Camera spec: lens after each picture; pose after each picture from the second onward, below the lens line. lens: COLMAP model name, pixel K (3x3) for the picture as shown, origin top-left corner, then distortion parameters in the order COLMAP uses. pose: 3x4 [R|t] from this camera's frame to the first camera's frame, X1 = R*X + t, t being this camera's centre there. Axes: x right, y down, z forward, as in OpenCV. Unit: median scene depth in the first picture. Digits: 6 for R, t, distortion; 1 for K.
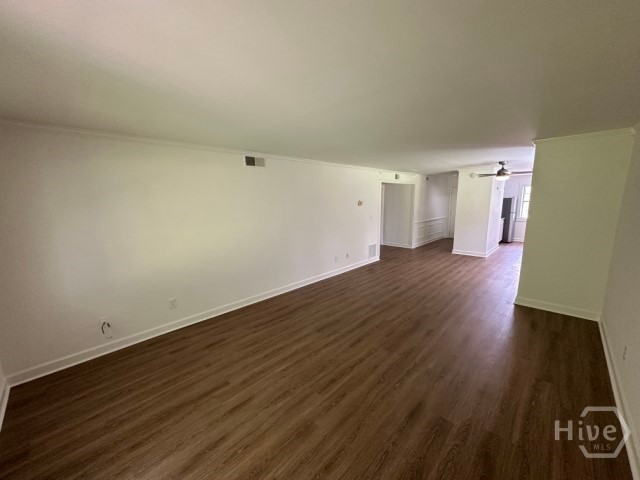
lens RADIAL K [[253.5, 0, 320.2], [0, 253.5, 242.9], [0, 0, 1]] dist [-0.003734, -0.000248]
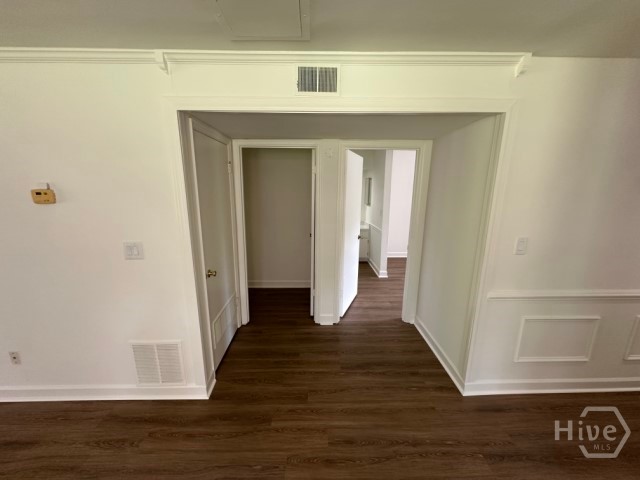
lens RADIAL K [[253.5, 0, 318.8], [0, 253.5, 238.9], [0, 0, 1]] dist [-0.003734, -0.000248]
pose [[0.707279, 0.166617, -0.687019, 0.649909], [-0.135676, 0.985755, 0.099390, -0.206595], [0.693793, 0.022915, 0.719810, 1.168806]]
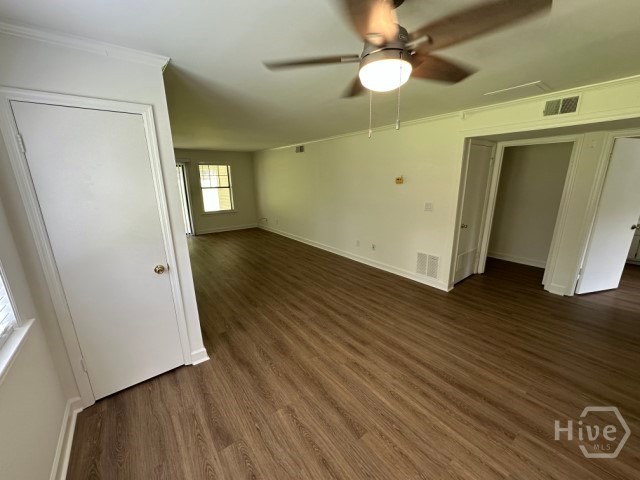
lens RADIAL K [[253.5, 0, 318.2], [0, 253.5, 240.3], [0, 0, 1]] dist [-0.003734, -0.000248]
pose [[-0.152814, 0.260819, -0.953216, 0.997885], [-0.146568, 0.947897, 0.282860, -0.190511], [0.977326, 0.182936, -0.106624, 1.030073]]
